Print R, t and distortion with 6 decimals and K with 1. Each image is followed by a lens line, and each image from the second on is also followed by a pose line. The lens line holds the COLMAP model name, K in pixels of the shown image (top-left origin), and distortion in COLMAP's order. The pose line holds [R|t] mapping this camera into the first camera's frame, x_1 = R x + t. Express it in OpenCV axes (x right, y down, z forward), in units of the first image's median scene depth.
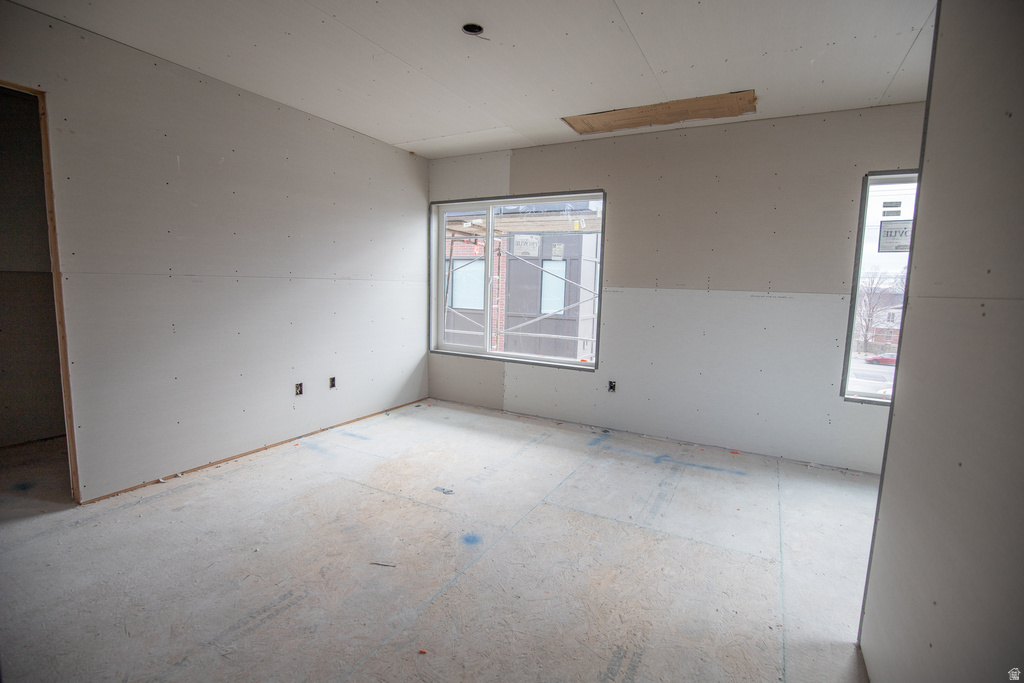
lens RADIAL K [[478.7, 0, 520.6], [0, 478.7, 346.5], [0, 0, 1]] dist [-0.023960, -0.000270]
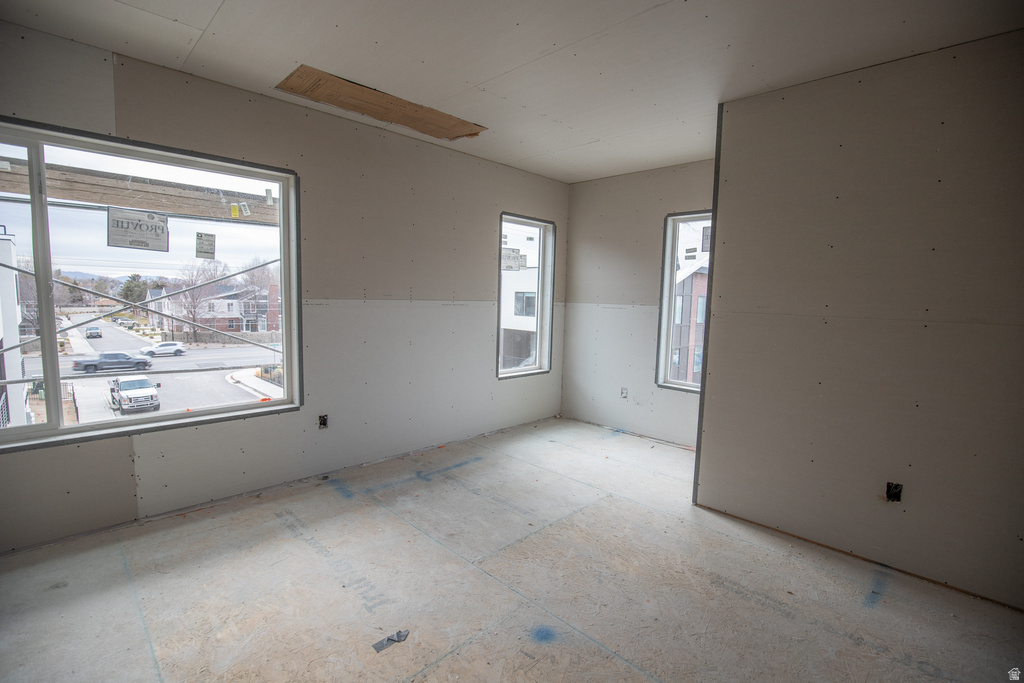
lens RADIAL K [[478.7, 0, 504.0], [0, 478.7, 348.1], [0, 0, 1]] dist [-0.023960, -0.000270]
pose [[0.281312, -0.128149, 0.951021, -0.543762], [0.102871, 0.989359, 0.102886, -0.104103], [-0.954087, 0.068889, 0.291502, 0.534992]]
